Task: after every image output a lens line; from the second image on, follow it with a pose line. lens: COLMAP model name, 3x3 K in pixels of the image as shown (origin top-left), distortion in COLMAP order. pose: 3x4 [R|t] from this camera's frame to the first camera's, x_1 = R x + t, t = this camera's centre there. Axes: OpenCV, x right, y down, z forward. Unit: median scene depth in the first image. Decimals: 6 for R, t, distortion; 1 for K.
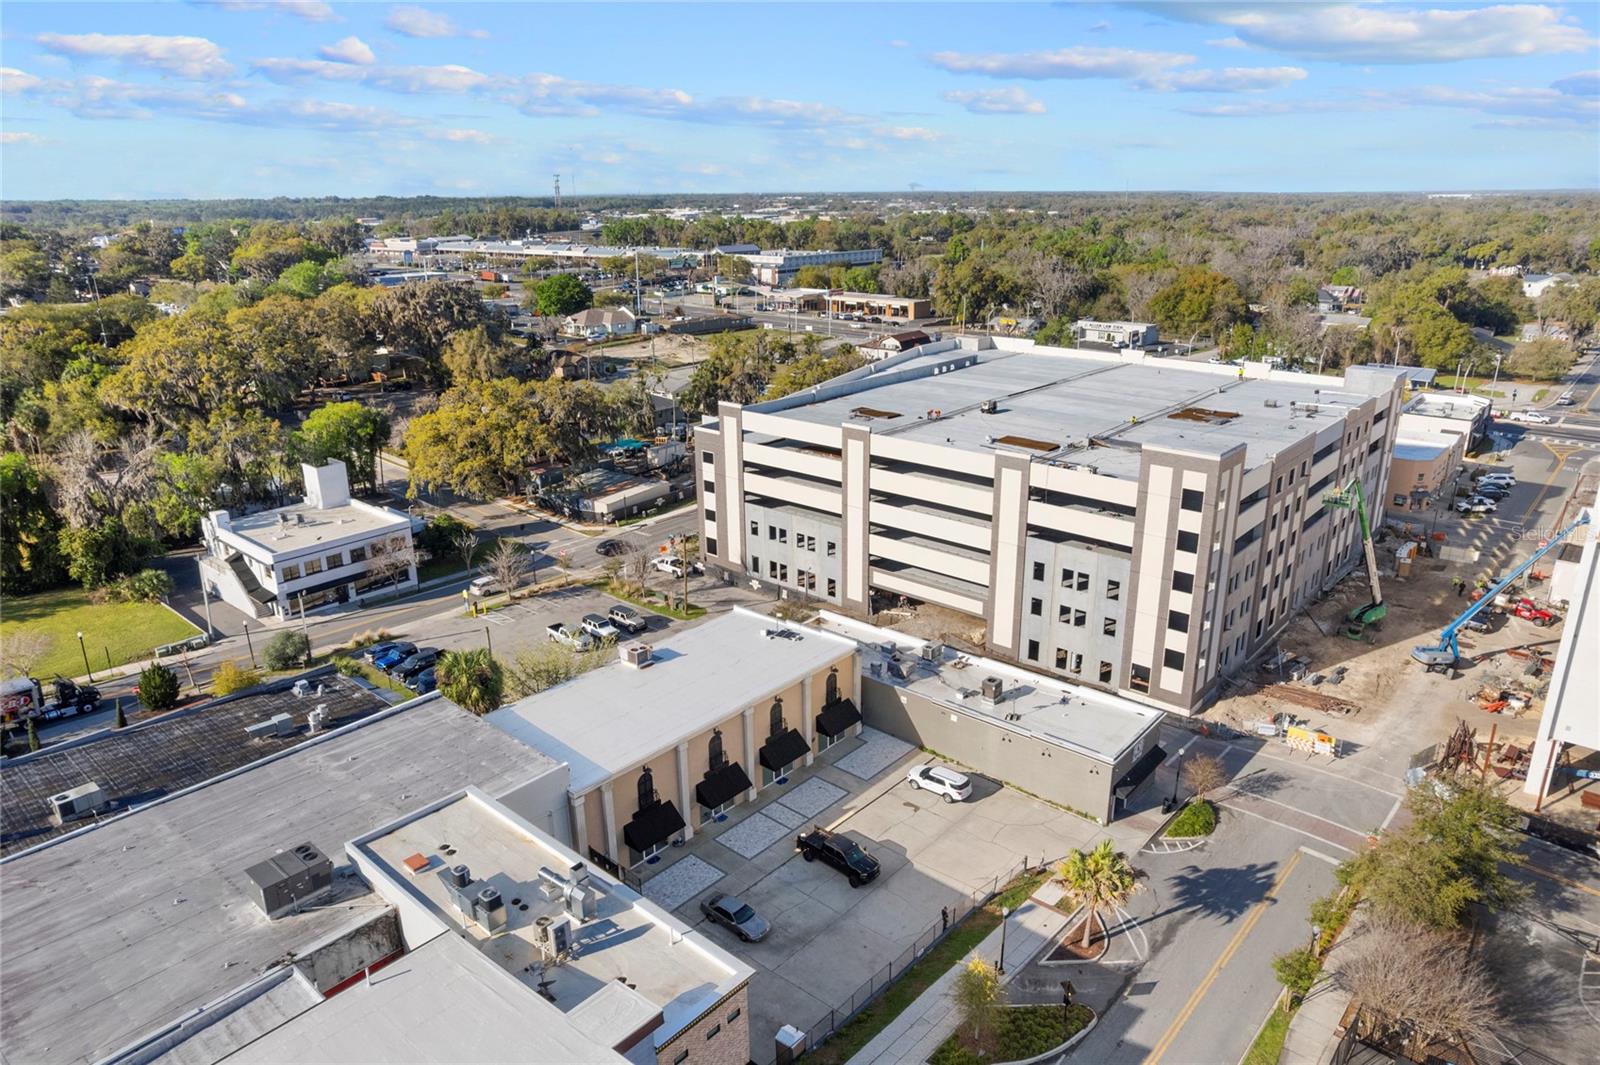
lens RADIAL K [[1028.9, 0, 810.4], [0, 1028.9, 533.2], [0, 0, 1]] dist [-0.075293, 0.069029]
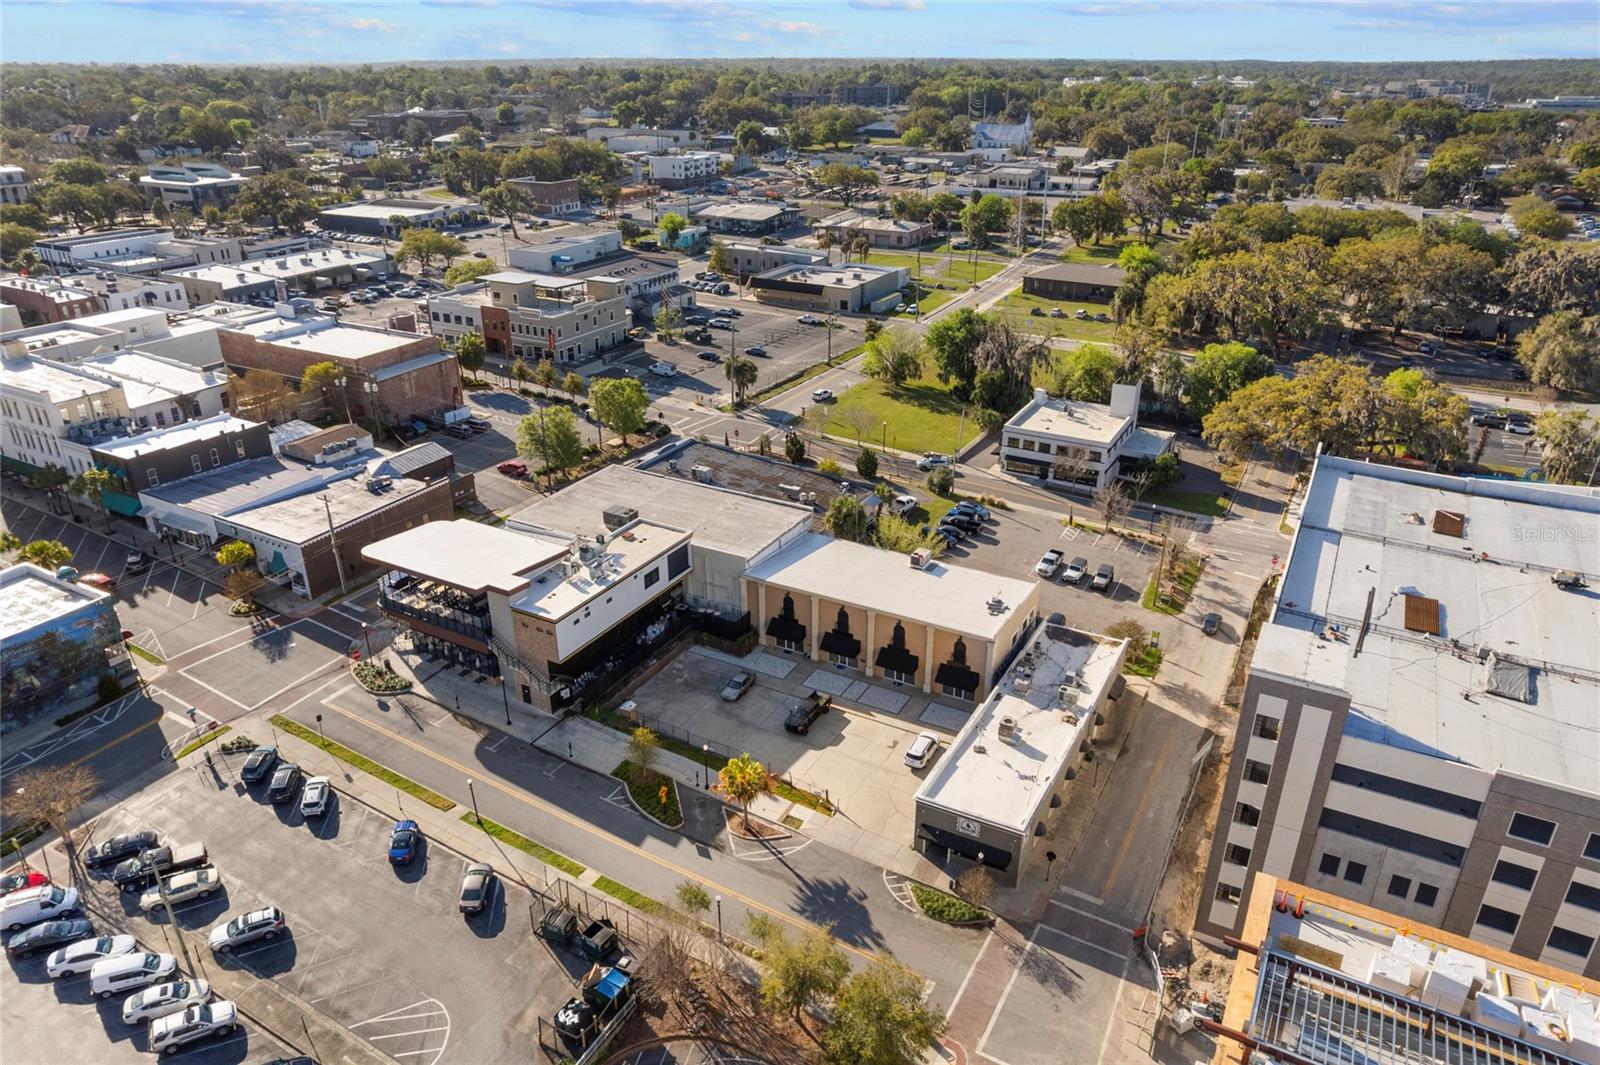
lens RADIAL K [[1051.9, 0, 813.4], [0, 1051.9, 531.2], [0, 0, 1]] dist [-0.064133, 0.054785]
pose [[0.220003, 0.417795, -0.881502, 0.742694], [-0.316005, 0.885438, 0.340793, -0.253370], [0.922897, 0.203583, 0.326825, 0.285312]]
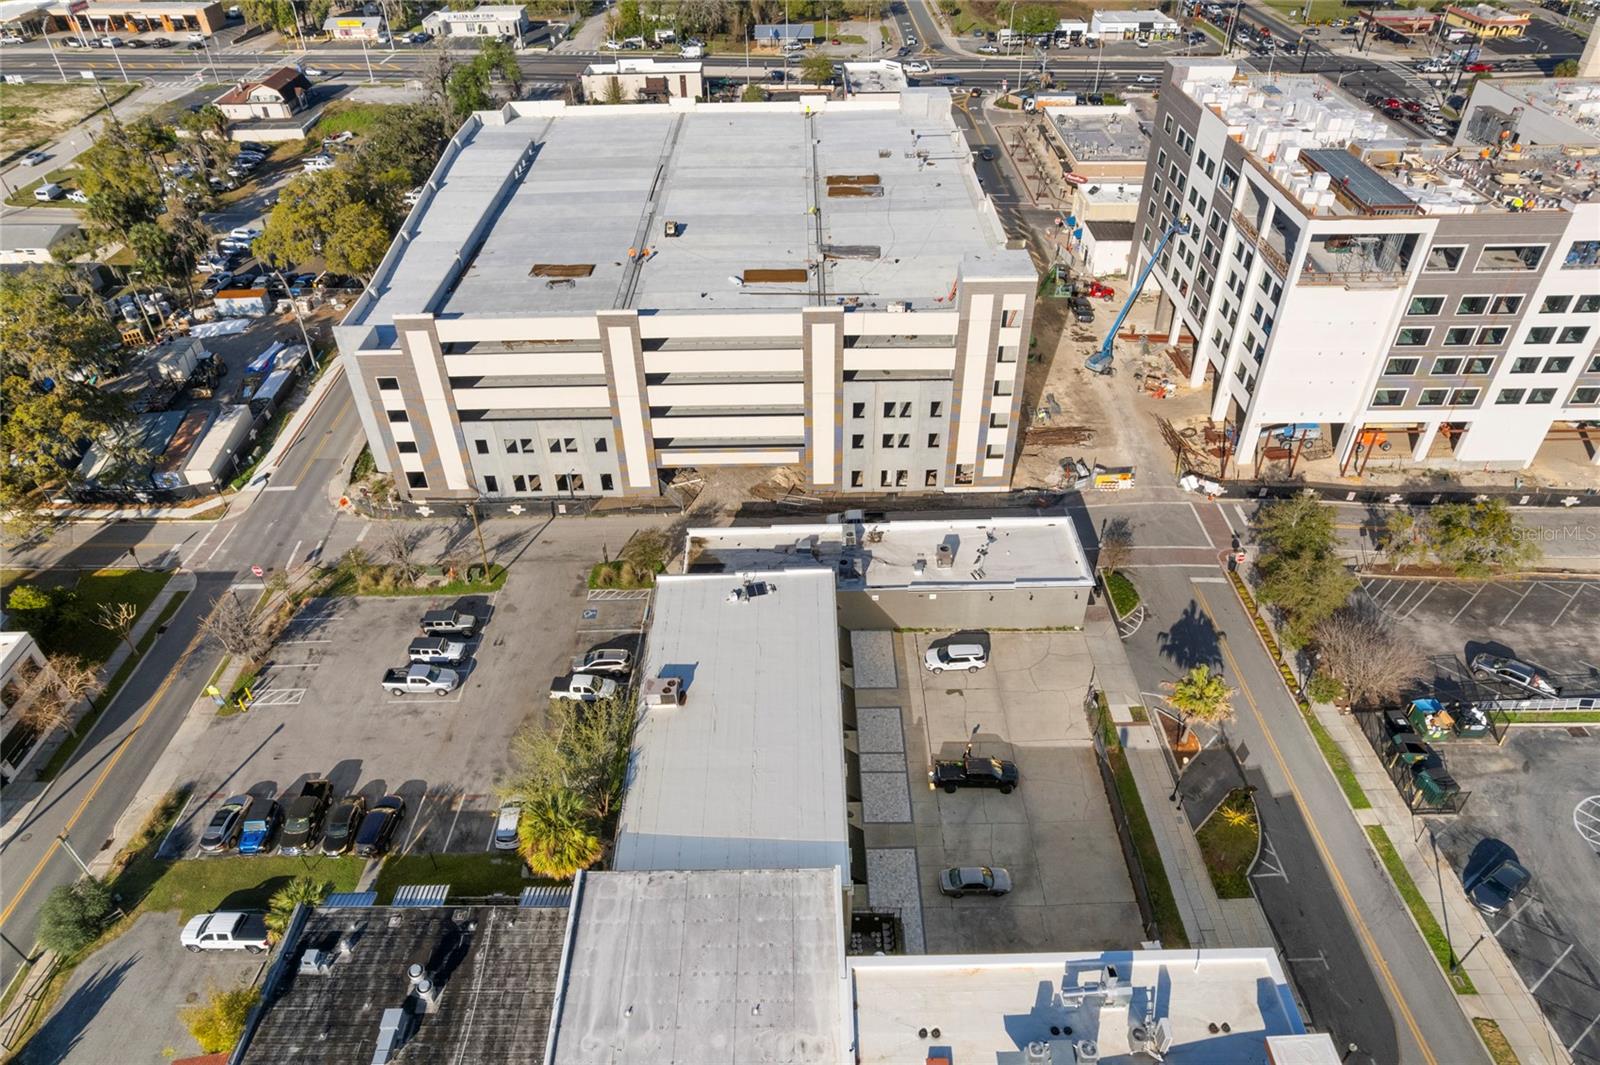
lens RADIAL K [[1028.9, 0, 810.4], [0, 1028.9, 533.2], [0, 0, 1]] dist [-0.075293, 0.069029]
pose [[0.747514, -0.412166, 0.520905, -0.345545], [0.213390, 0.891645, 0.399292, -0.237372], [-0.629037, -0.187321, 0.754469, 0.200289]]
